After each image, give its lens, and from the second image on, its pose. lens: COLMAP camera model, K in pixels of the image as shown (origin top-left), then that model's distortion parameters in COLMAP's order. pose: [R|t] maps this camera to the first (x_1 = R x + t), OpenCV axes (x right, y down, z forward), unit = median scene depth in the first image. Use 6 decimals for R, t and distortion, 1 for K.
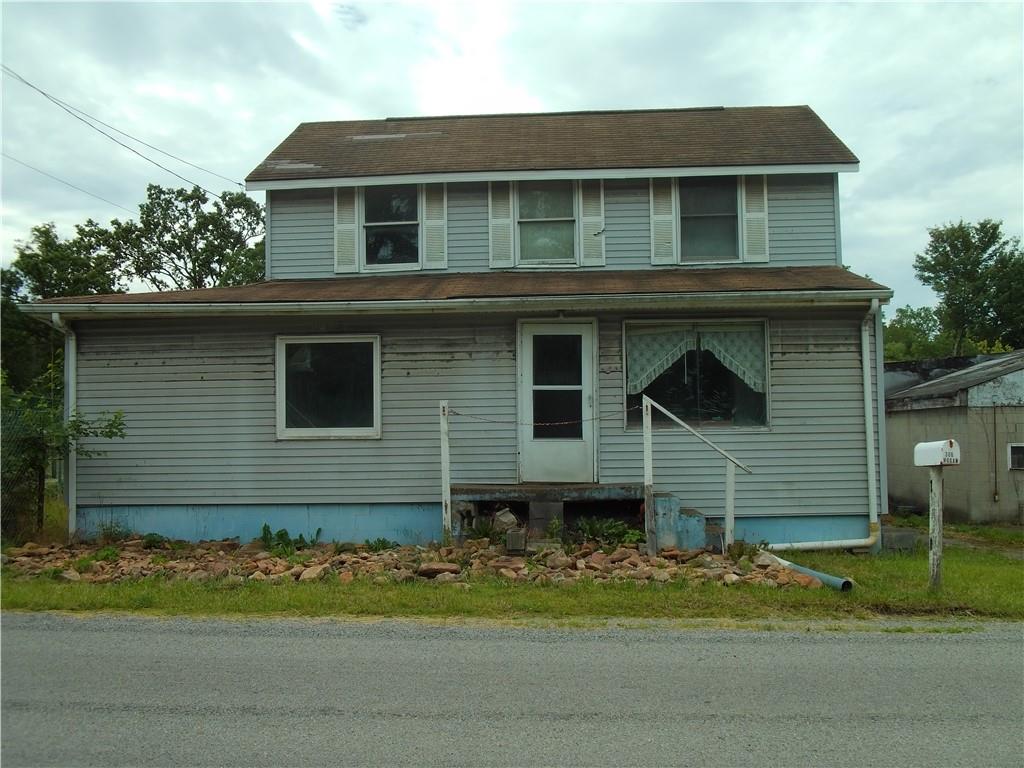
lens RADIAL K [[839.0, 0, 512.0], [0, 839.0, 384.0], [0, 0, 1]] dist [-0.049475, 0.002918]
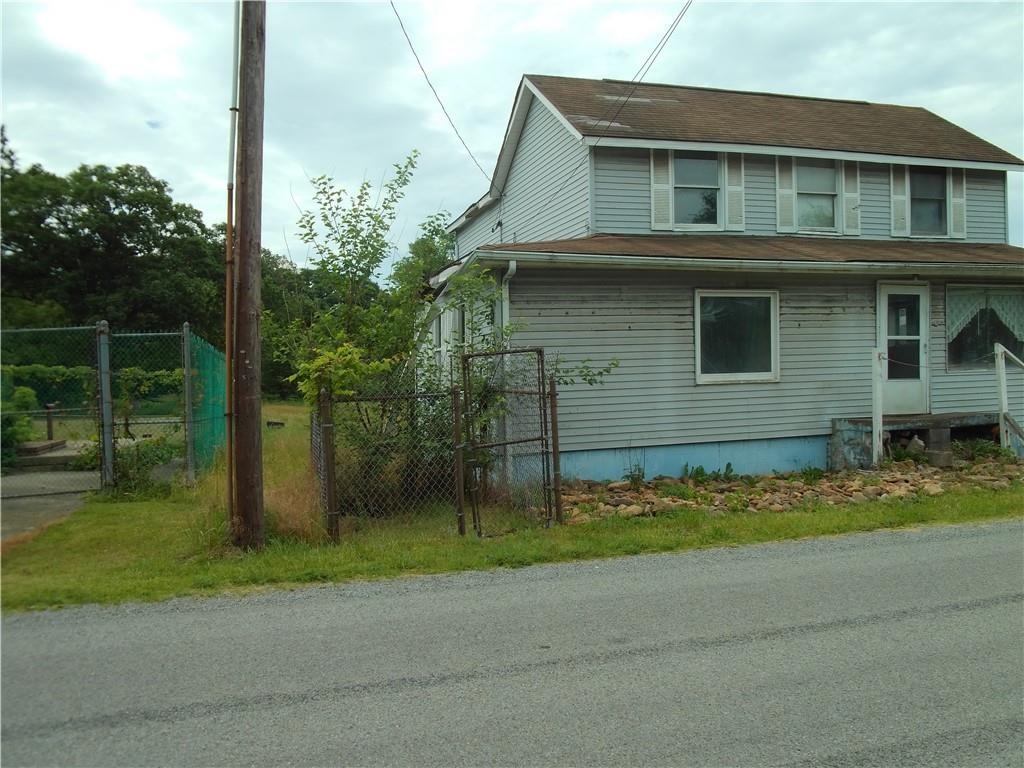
lens RADIAL K [[818.3, 0, 512.2], [0, 818.3, 409.6], [0, 0, 1]] dist [-0.049512, 0.005727]
pose [[0.941774, -0.029856, 0.334919, -0.863737], [-0.000386, 0.995953, 0.089870, 0.003028], [-0.336247, -0.084766, 0.937951, 0.073110]]
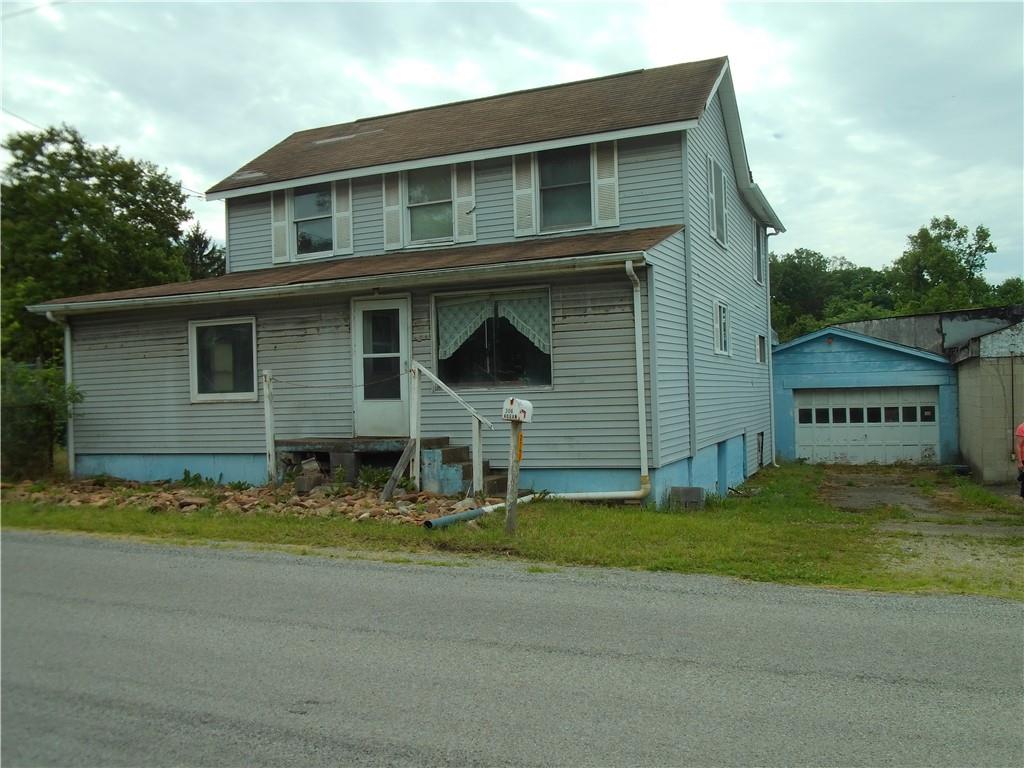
lens RADIAL K [[852.1, 0, 512.0], [0, 852.1, 384.0], [0, 0, 1]] dist [-0.052780, 0.007976]
pose [[0.944931, -0.019486, -0.326688, 0.594294], [0.034896, 0.998534, 0.041375, 0.001514], [0.325403, -0.050496, 0.944226, -0.051868]]
